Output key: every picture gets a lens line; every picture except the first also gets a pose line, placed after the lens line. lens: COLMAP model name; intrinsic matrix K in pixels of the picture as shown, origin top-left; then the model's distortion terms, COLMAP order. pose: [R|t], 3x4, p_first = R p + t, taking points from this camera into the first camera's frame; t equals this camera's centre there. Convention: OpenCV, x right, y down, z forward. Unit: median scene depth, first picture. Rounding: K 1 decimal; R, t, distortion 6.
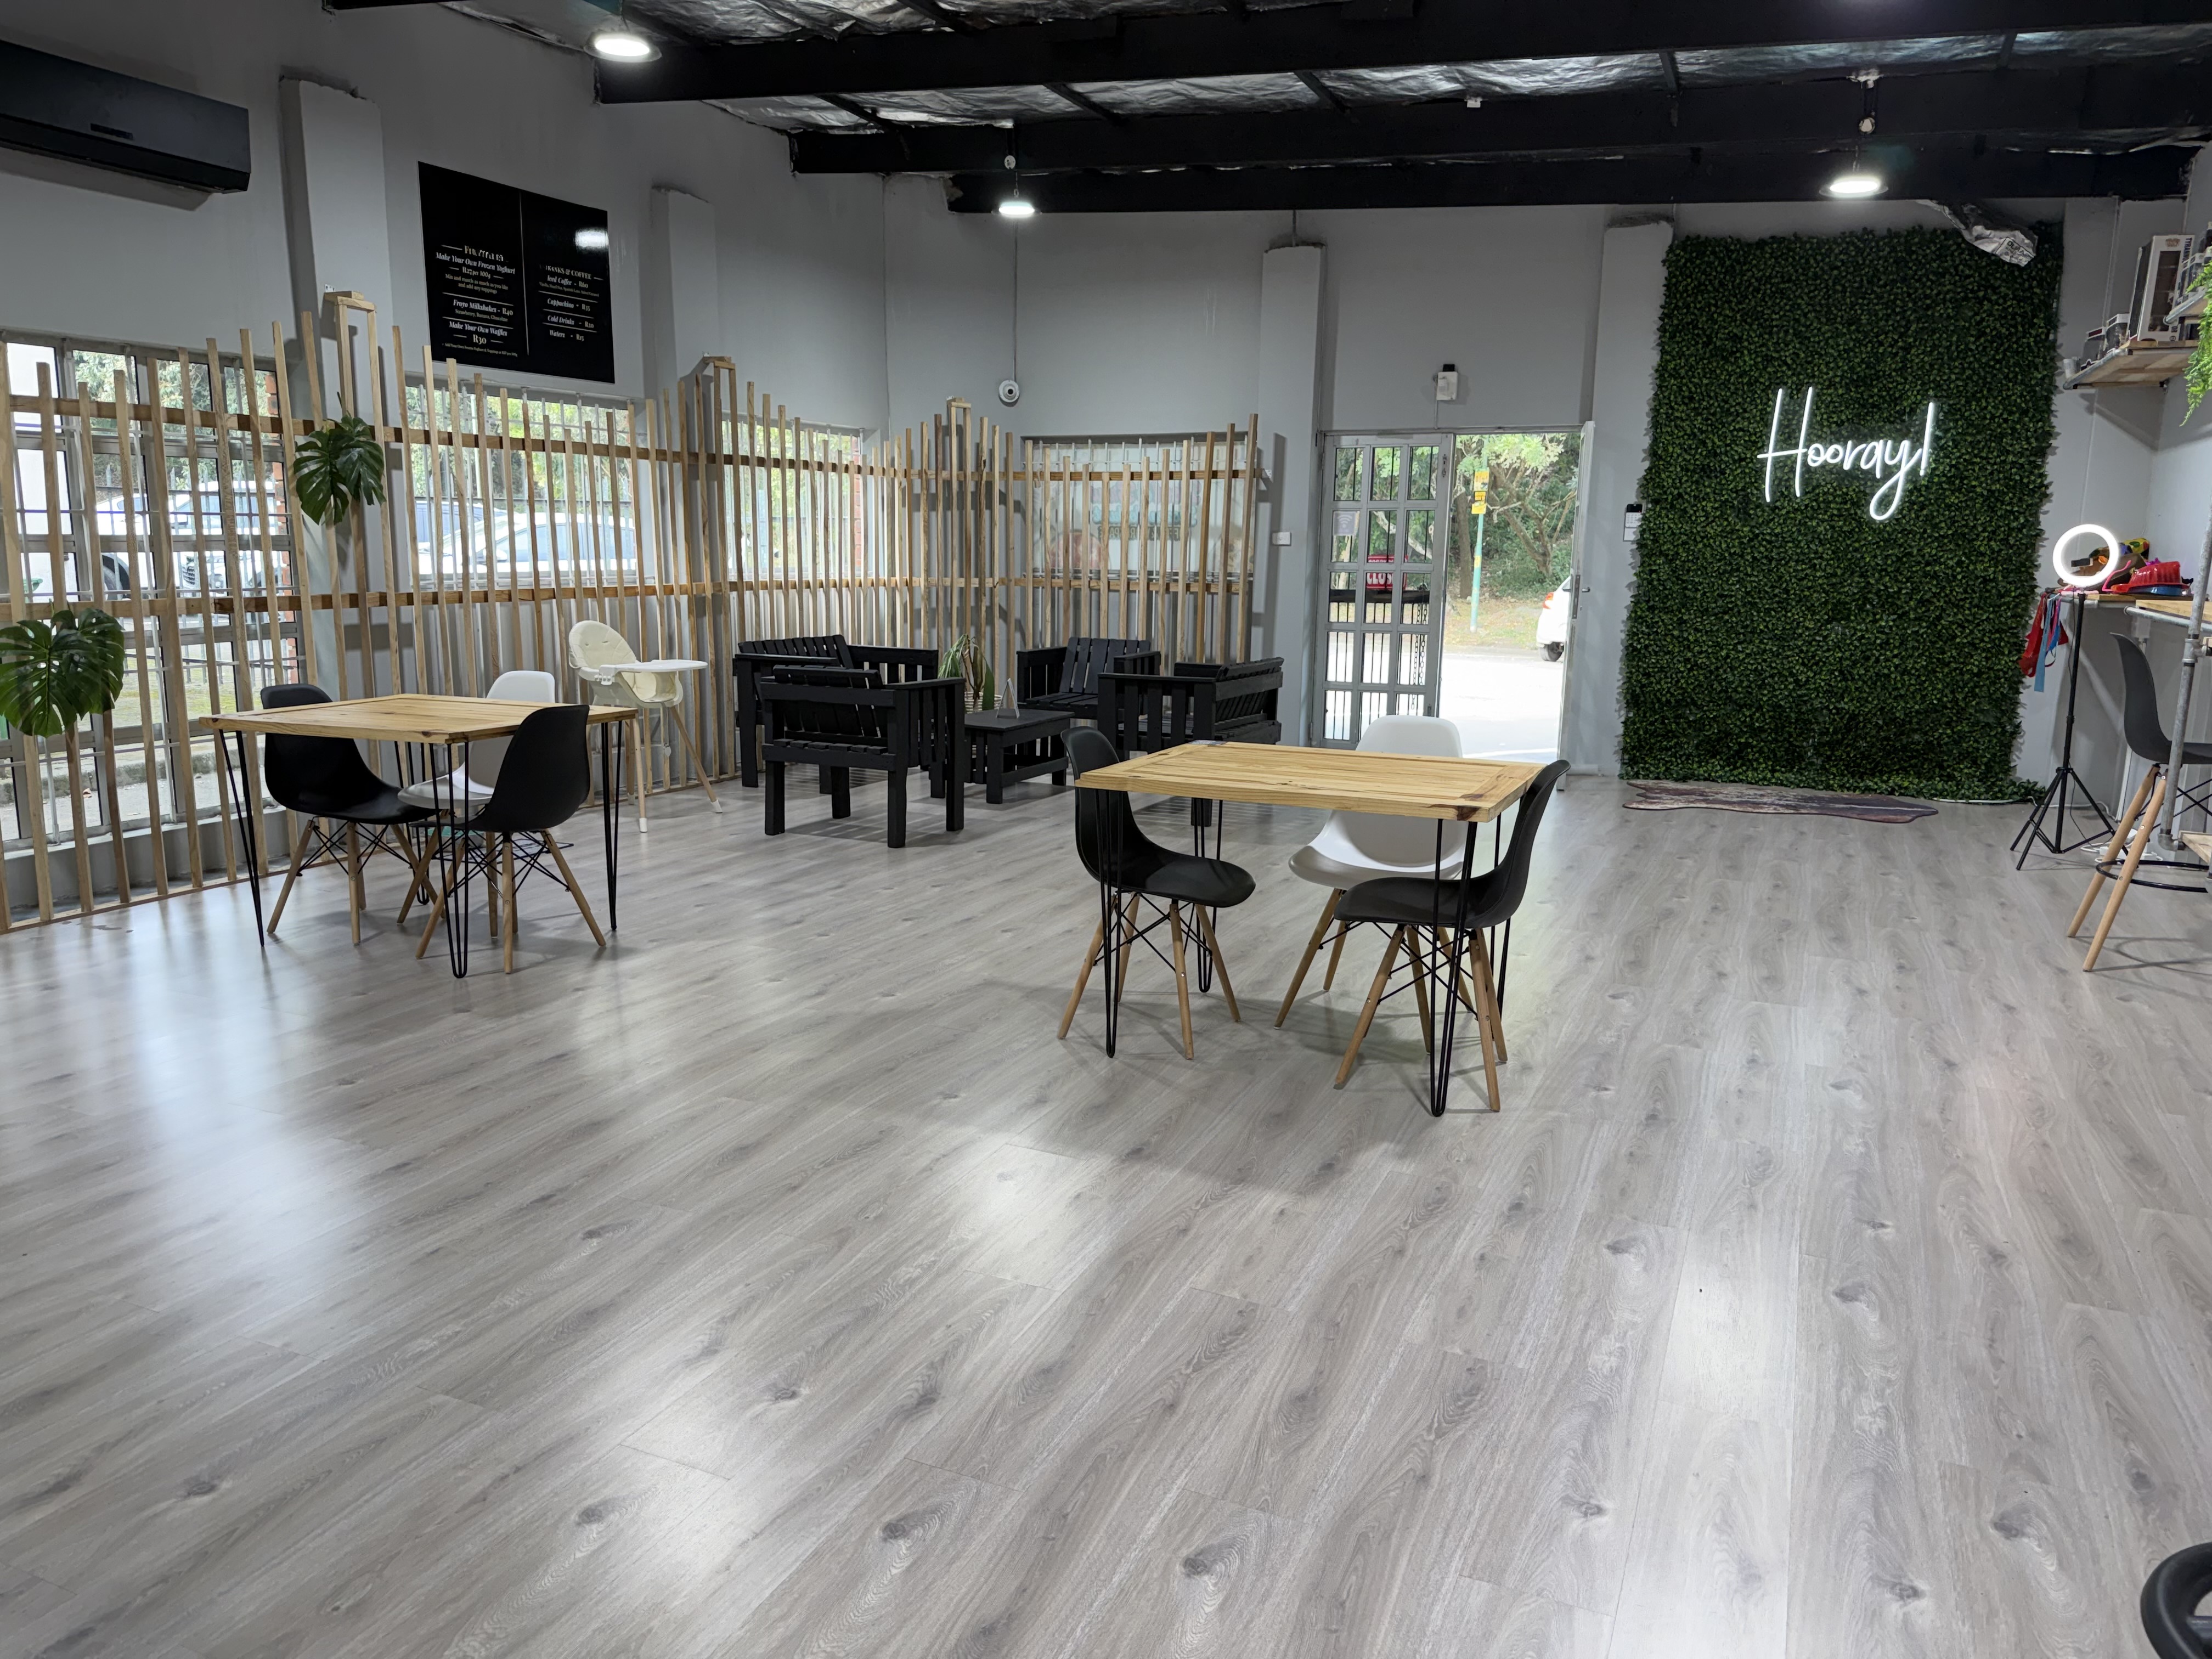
lens RADIAL K [[1561.1, 0, 1113.2], [0, 1561.1, 832.8], [0, 0, 1]] dist [0.039508, -0.057521]
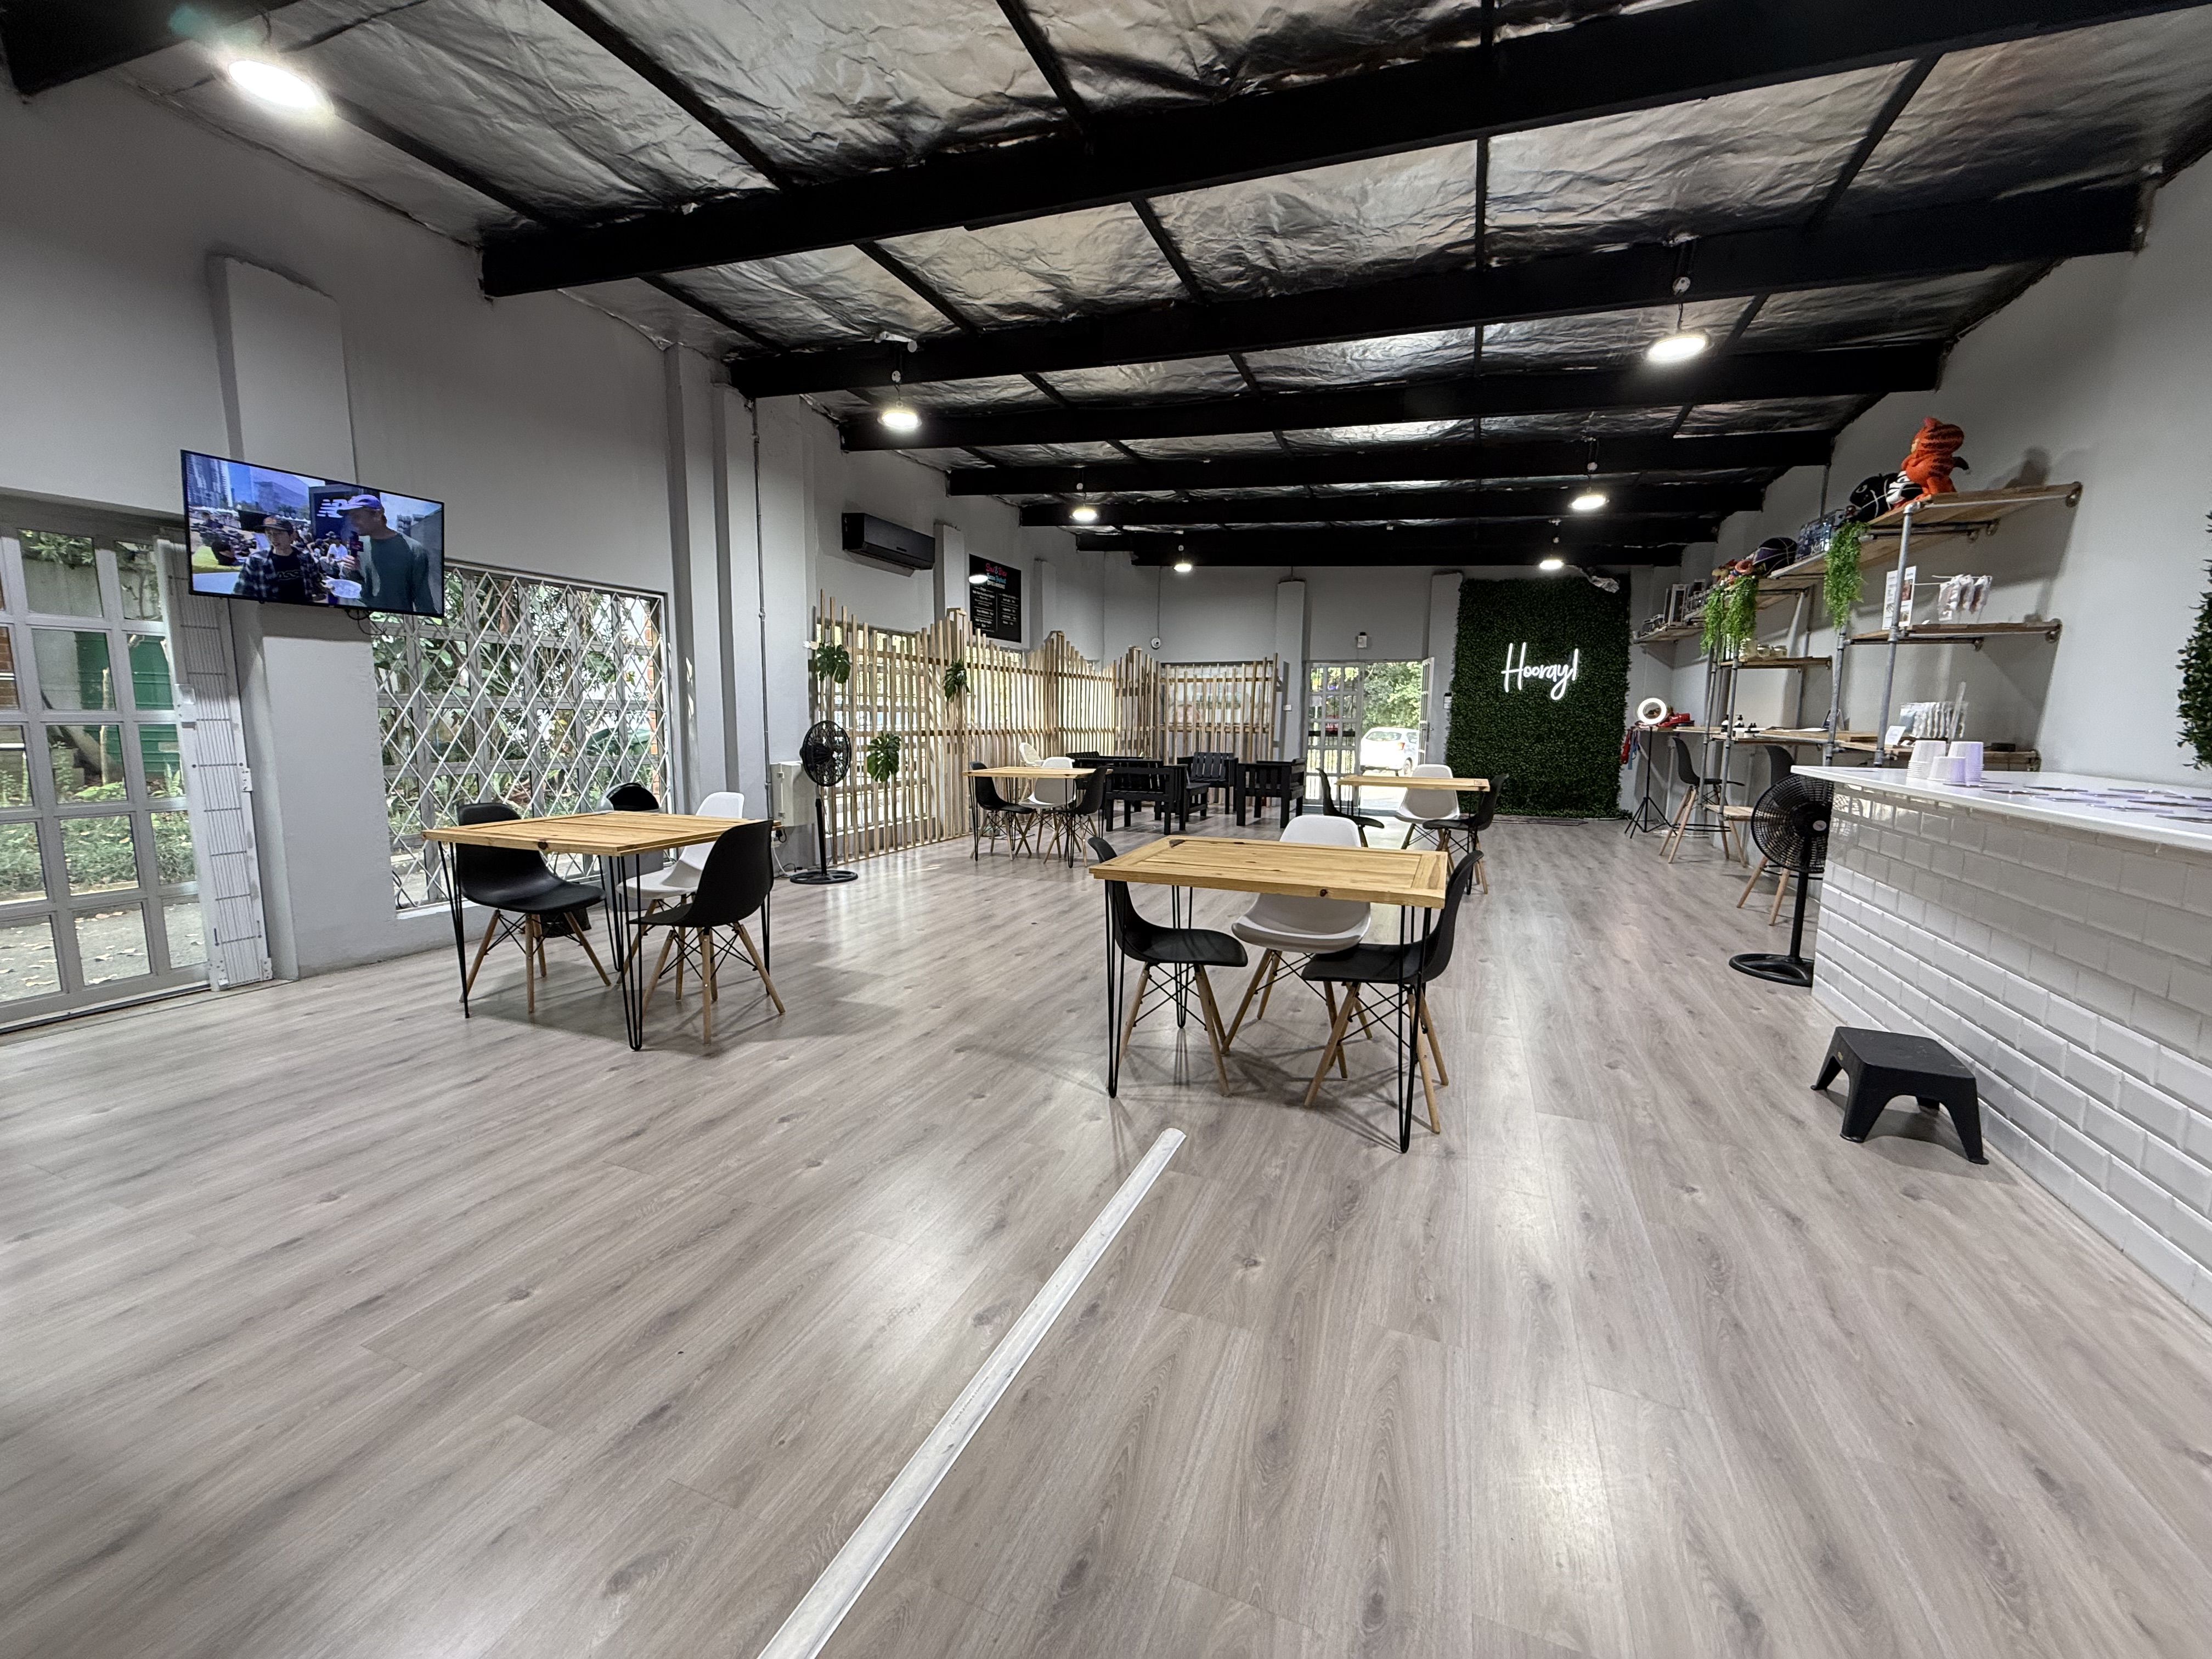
lens RADIAL K [[881.0, 0, 1099.6], [0, 881.0, 830.0], [0, 0, 1]] dist [-0.000769, 0.000660]
pose [[0.999583, -0.007993, 0.027732, -0.224039], [0.009613, 0.998225, -0.058777, 0.063983], [-0.027213, 0.059019, 0.997886, -0.269571]]
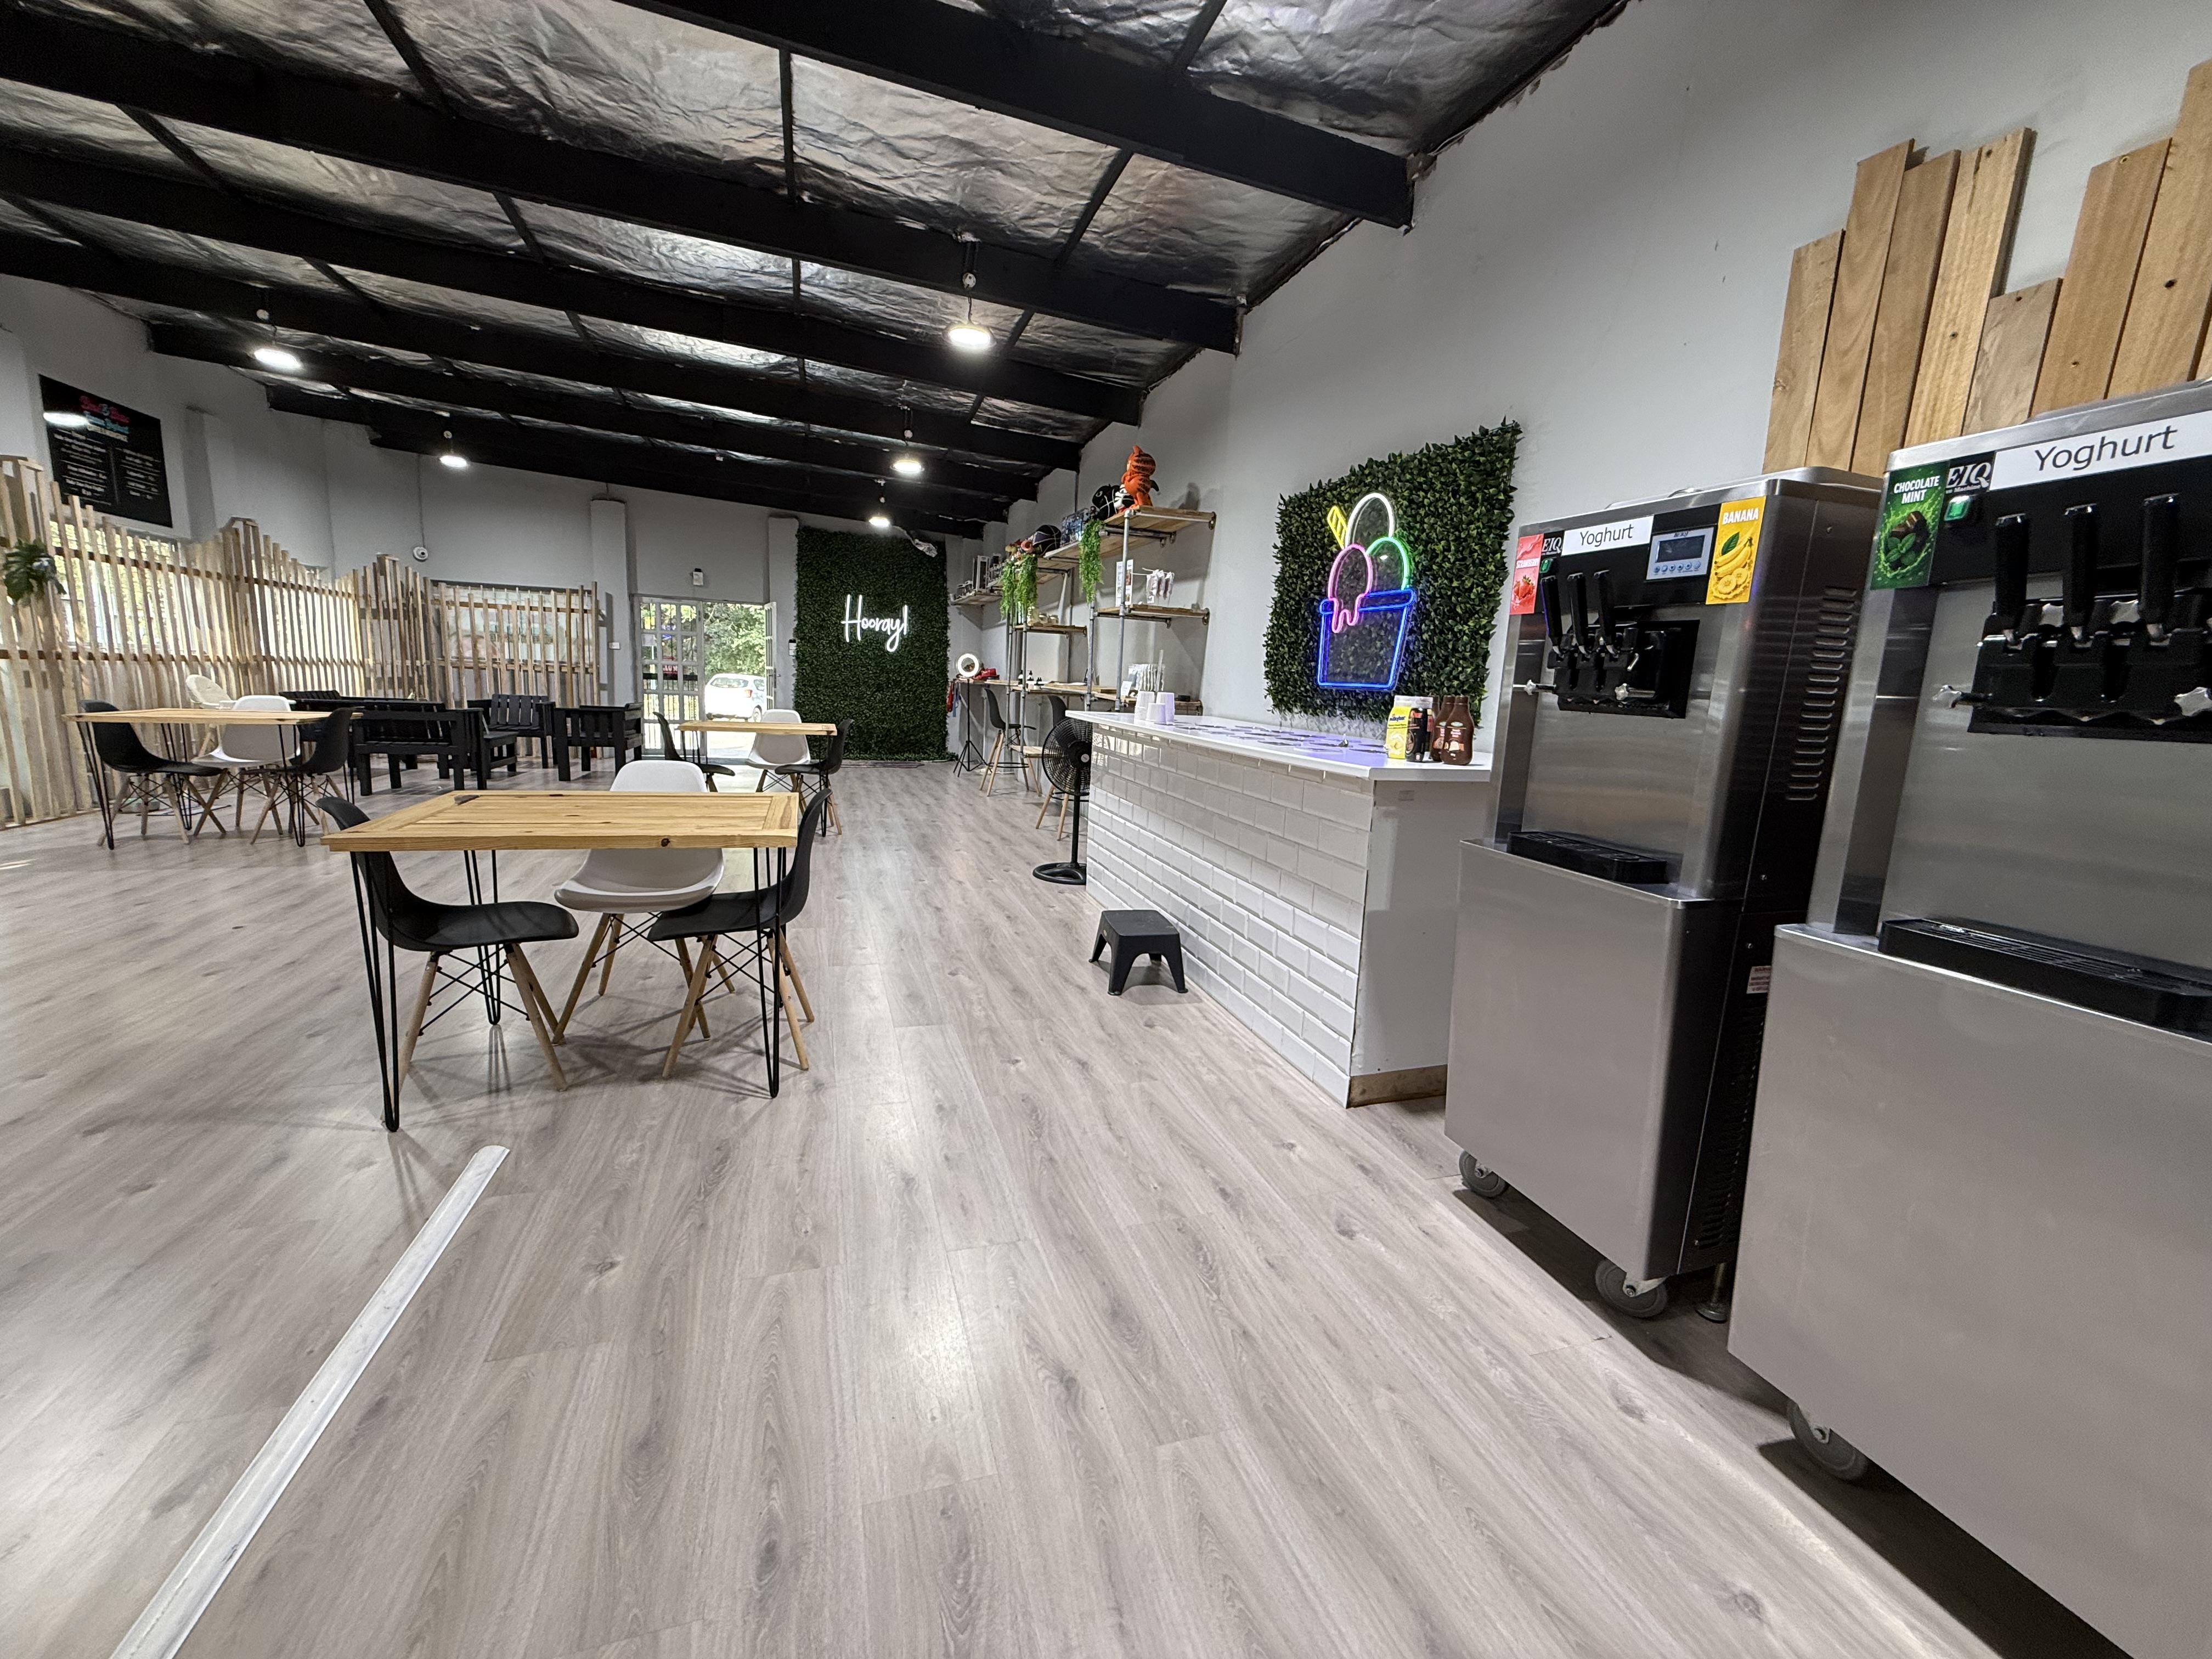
lens RADIAL K [[881.0, 0, 1099.6], [0, 881.0, 830.0], [0, 0, 1]] dist [-0.000769, 0.000660]
pose [[0.744738, -0.087936, 0.661538, -0.219659], [0.087763, 0.995577, 0.033537, 0.067092], [-0.661561, 0.033082, 0.749161, -0.264053]]
